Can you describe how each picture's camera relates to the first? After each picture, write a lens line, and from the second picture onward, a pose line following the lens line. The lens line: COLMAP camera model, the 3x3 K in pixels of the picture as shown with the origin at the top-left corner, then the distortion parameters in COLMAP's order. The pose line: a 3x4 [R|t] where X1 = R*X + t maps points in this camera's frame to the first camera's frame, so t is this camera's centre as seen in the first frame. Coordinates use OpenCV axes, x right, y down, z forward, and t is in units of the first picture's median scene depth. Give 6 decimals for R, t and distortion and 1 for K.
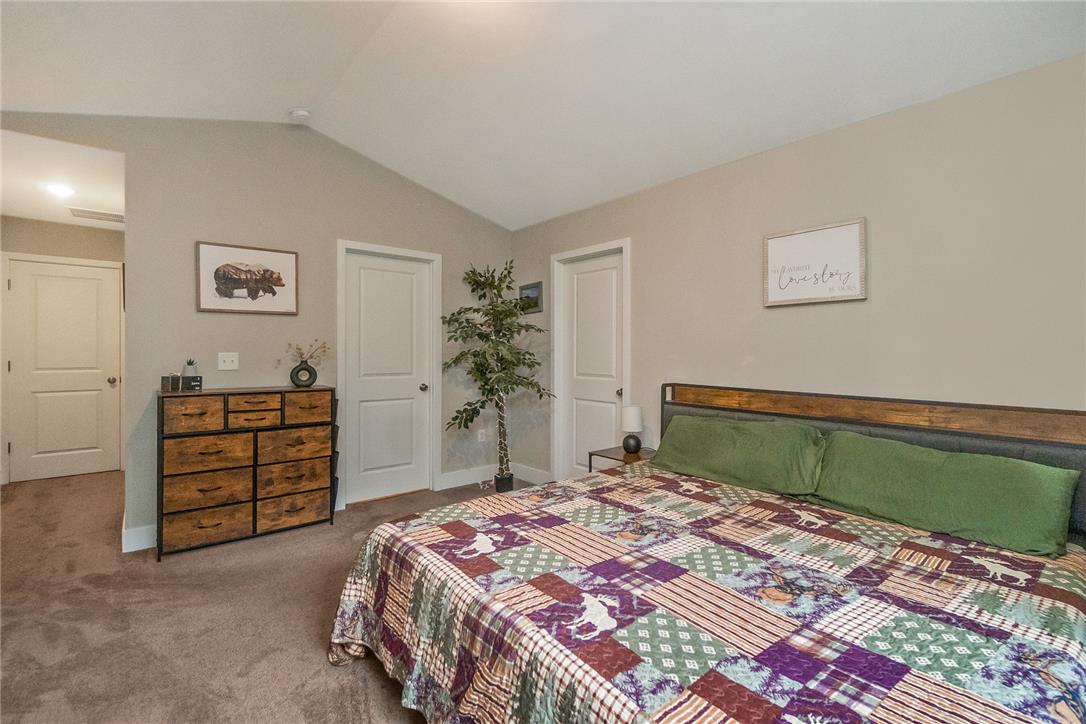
lens RADIAL K [[474.0, 0, 543.0], [0, 474.0, 353.0], [0, 0, 1]] dist [-0.004210, -0.000271]
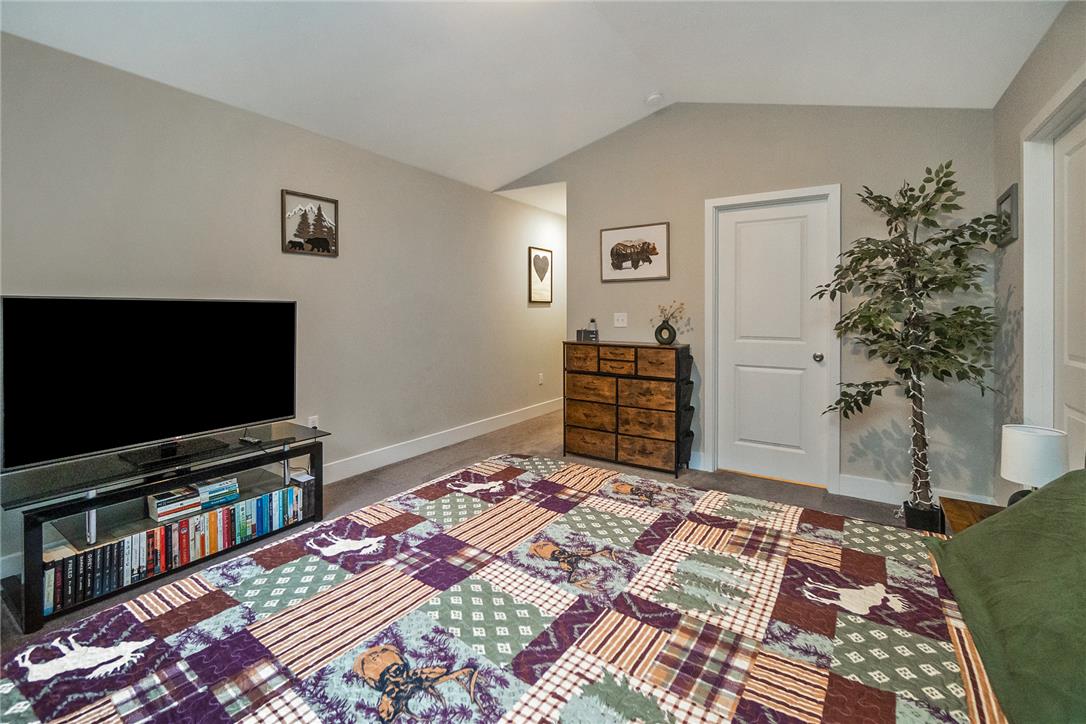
lens RADIAL K [[480.7, 0, 535.5], [0, 480.7, 311.6], [0, 0, 1]] dist [-0.003313, -0.000003]
pose [[0.290105, -0.005903, -0.956977, 0.526296], [-0.002802, 0.999971, -0.007017, 0.005026], [0.956991, 0.004717, 0.290080, 0.436991]]
